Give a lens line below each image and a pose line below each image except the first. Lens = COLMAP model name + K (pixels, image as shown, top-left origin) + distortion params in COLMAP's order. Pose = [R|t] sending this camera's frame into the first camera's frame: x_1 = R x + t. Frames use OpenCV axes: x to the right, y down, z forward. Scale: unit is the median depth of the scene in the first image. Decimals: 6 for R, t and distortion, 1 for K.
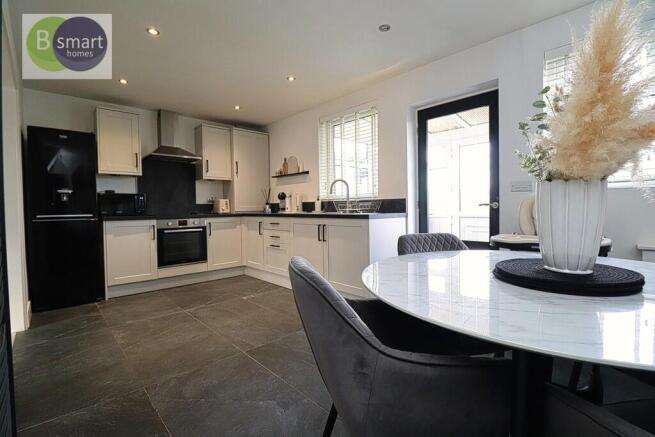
lens RADIAL K [[305.5, 0, 329.6], [0, 305.5, 215.5], [0, 0, 1]] dist [-0.013302, -0.000928]
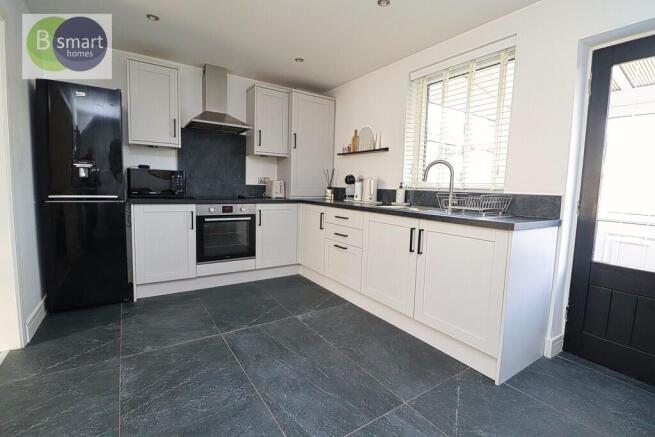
lens RADIAL K [[305.5, 0, 327.0], [0, 305.5, 217.2], [0, 0, 1]] dist [-0.013302, -0.000928]
pose [[0.983755, 0.064019, -0.167711, -0.093548], [-0.050968, 0.995410, 0.081007, -0.033676], [0.172127, -0.071144, 0.982502, 0.266985]]
